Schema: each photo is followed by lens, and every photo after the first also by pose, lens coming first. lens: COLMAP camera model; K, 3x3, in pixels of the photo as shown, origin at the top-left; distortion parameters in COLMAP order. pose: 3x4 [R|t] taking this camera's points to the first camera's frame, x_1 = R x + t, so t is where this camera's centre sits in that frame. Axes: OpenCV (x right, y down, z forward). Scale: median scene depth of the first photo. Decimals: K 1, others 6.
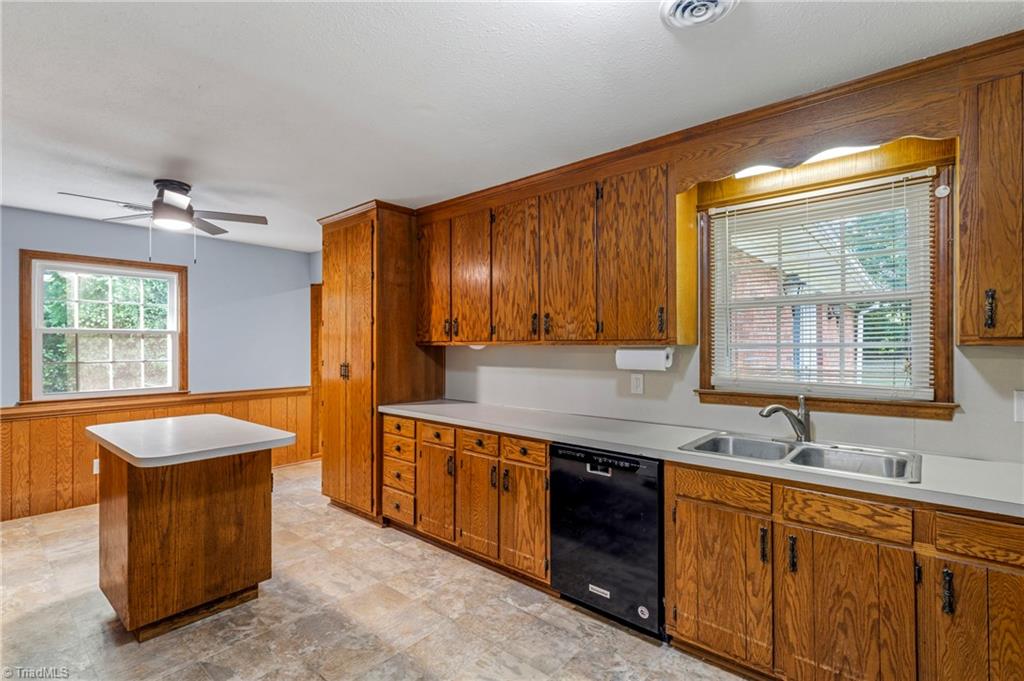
lens RADIAL K [[476.3, 0, 512.2], [0, 476.3, 343.3], [0, 0, 1]] dist [0.003464, -0.001122]
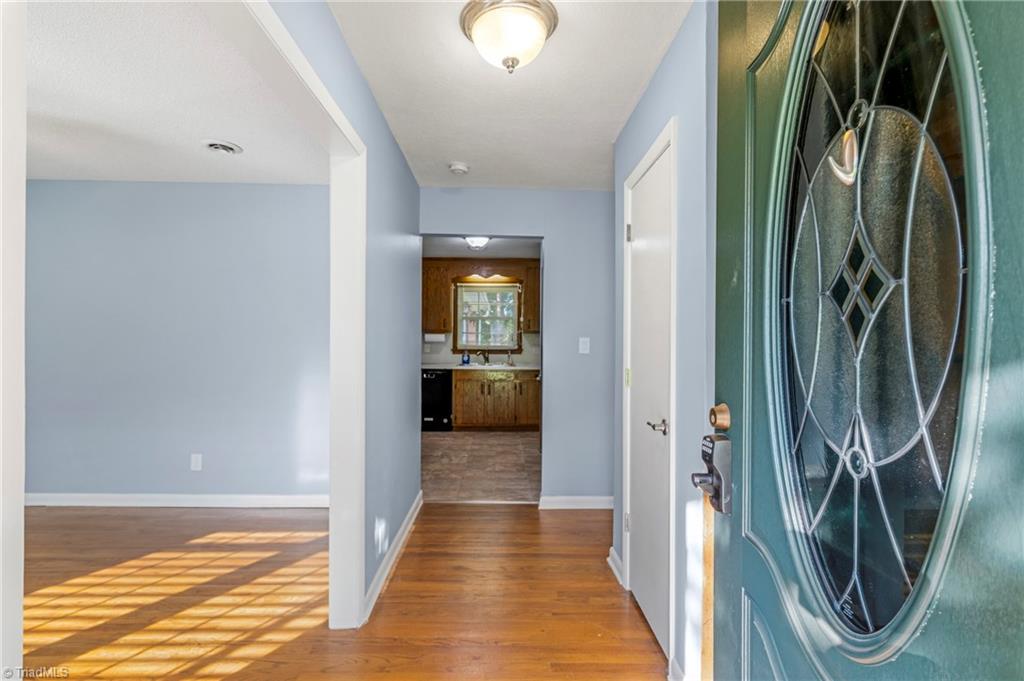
lens RADIAL K [[476.3, 0, 514.5], [0, 476.3, 339.3], [0, 0, 1]] dist [0.003464, -0.001122]
pose [[0.739718, 0.009733, 0.672847, -1.157650], [-0.011457, 0.999933, -0.001869, 0.042899], [-0.672820, -0.006326, 0.739780, -1.223684]]
